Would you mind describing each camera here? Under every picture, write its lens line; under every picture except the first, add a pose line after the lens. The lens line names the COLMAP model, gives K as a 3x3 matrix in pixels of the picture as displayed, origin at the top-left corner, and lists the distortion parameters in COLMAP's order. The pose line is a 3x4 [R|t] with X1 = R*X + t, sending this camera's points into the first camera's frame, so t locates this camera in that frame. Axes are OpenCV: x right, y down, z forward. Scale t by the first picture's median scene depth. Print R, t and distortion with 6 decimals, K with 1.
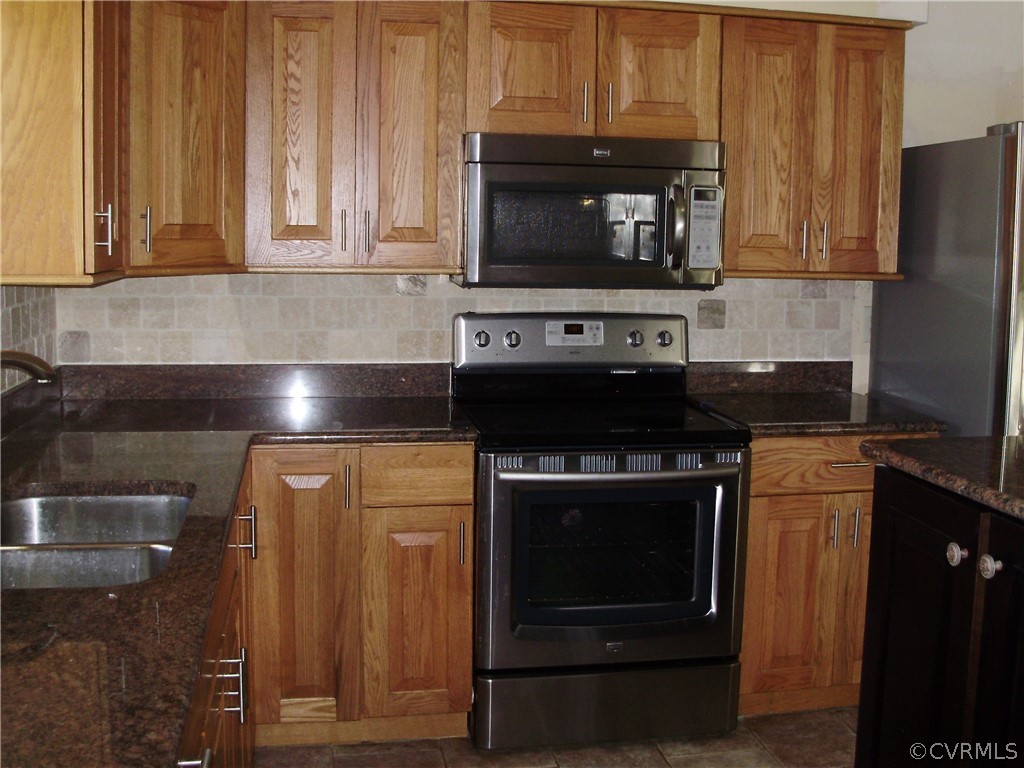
lens RADIAL K [[1148.2, 0, 534.3], [0, 1148.2, 359.2], [0, 0, 1]] dist [-0.204966, 0.230614]
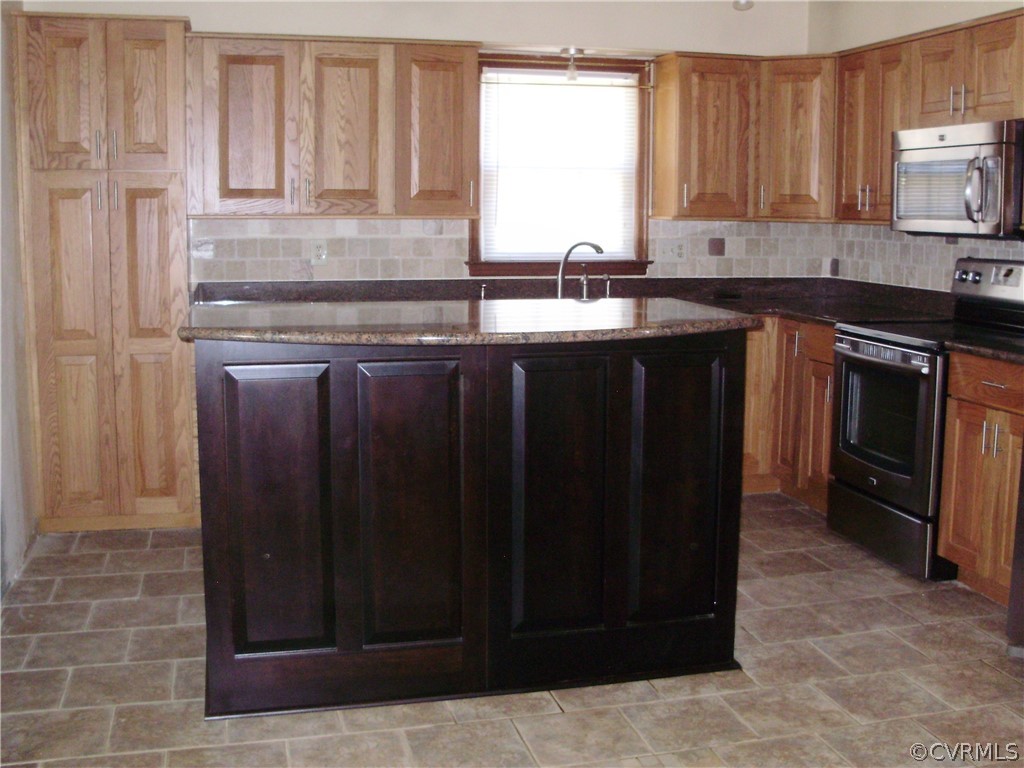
lens RADIAL K [[1148.2, 0, 534.3], [0, 1148.2, 359.2], [0, 0, 1]] dist [-0.204966, 0.230614]
pose [[0.076307, 0.112550, -0.990712, 1.429637], [-0.118206, 0.987623, 0.103094, 0.004106], [0.990053, 0.109241, 0.088666, 0.427882]]
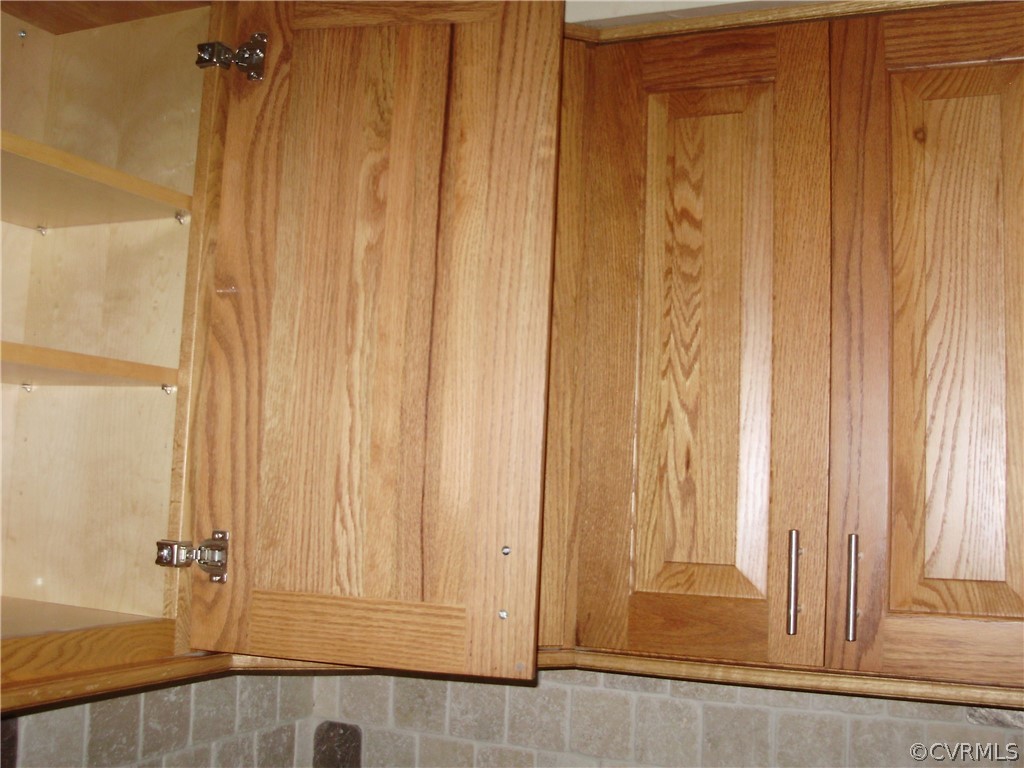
lens RADIAL K [[1148.2, 0, 534.3], [0, 1148.2, 359.2], [0, 0, 1]] dist [-0.204966, 0.230614]
pose [[0.823945, -0.046921, -0.564723, -0.016001], [-0.088952, 0.973502, -0.210668, -0.098576], [0.559644, 0.223813, 0.797939, 0.620720]]
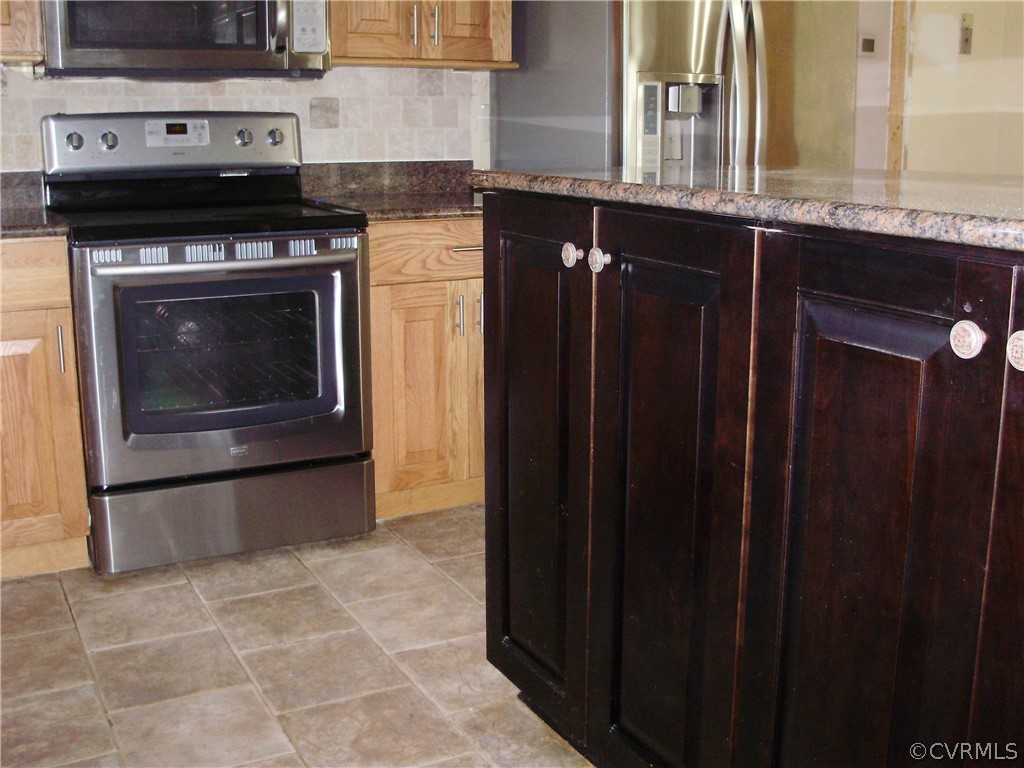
lens RADIAL K [[1148.2, 0, 534.3], [0, 1148.2, 359.2], [0, 0, 1]] dist [-0.204966, 0.230614]
pose [[0.951752, -0.075694, 0.297386, 0.030362], [0.047136, 0.993660, 0.102064, 0.093165], [-0.303226, -0.083122, 0.949286, 0.036637]]
